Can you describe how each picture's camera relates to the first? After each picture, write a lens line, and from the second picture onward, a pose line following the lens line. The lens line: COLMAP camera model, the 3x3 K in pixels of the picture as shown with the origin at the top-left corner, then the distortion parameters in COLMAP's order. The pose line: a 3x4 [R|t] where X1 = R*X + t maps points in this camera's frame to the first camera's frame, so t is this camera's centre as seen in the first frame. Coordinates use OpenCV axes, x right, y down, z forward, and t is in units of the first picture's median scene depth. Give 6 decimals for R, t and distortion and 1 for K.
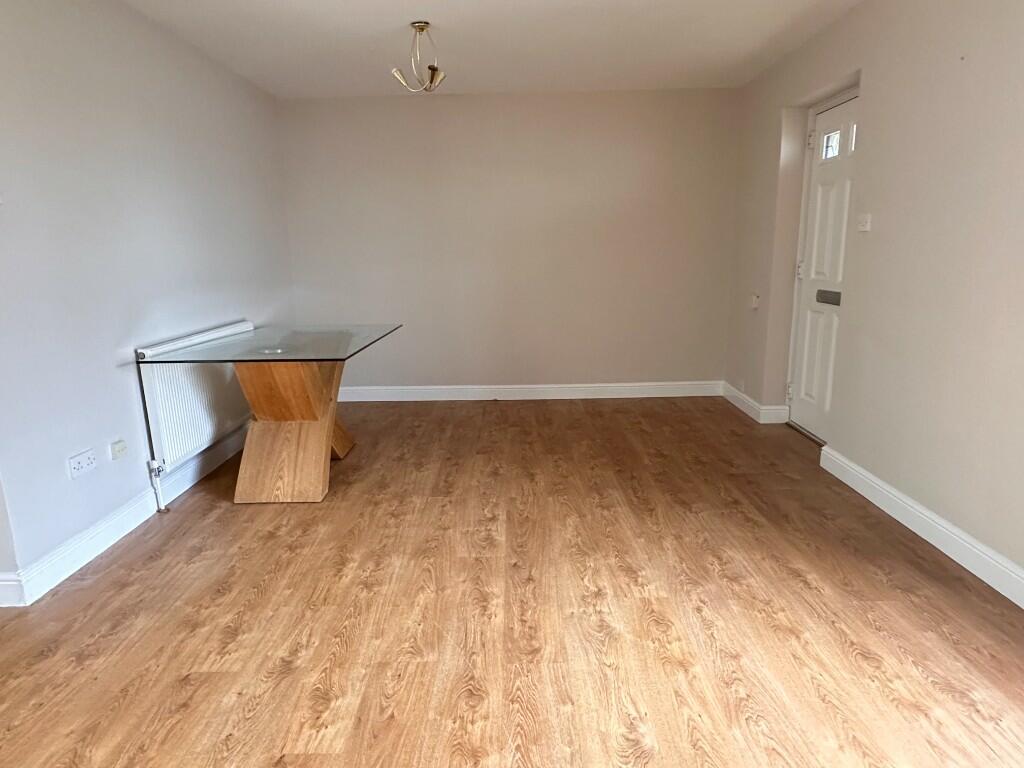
lens RADIAL K [[628.6, 0, 502.8], [0, 628.6, 387.4], [0, 0, 1]] dist [-0.007954, 0.001908]
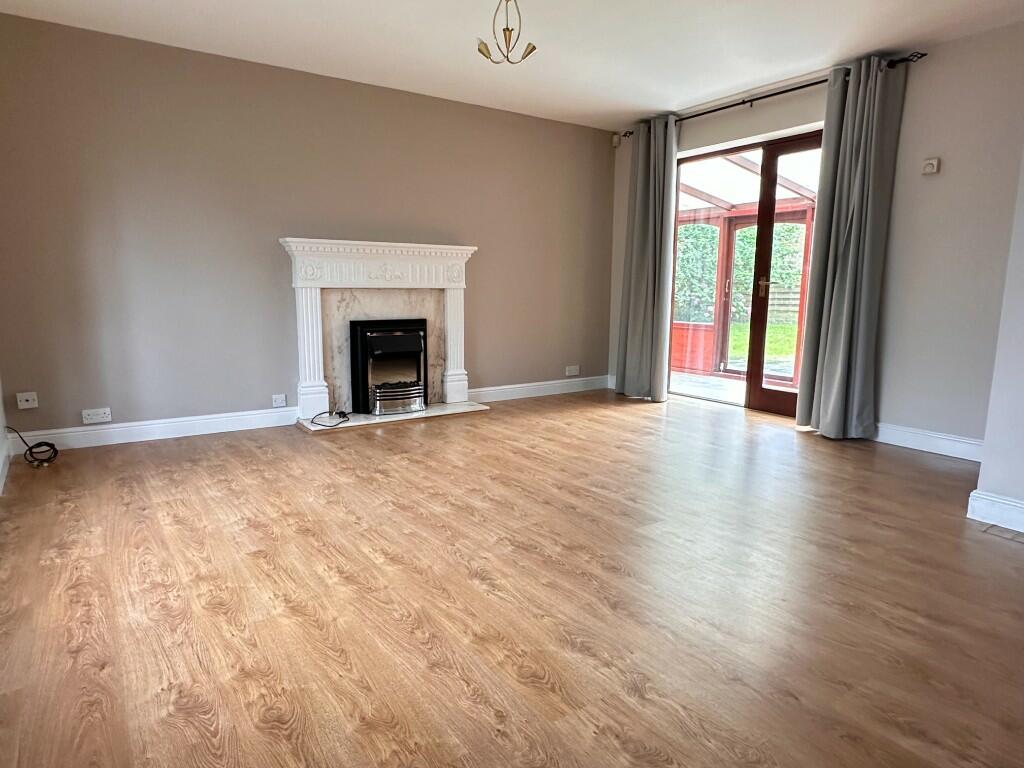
lens RADIAL K [[628.6, 0, 507.4], [0, 628.6, 382.4], [0, 0, 1]] dist [-0.007954, 0.001908]
pose [[-0.816721, 0.100186, -0.568269, 0.676258], [-0.117980, 0.935015, 0.334406, -0.209453], [0.564843, 0.340161, -0.751827, 1.441353]]
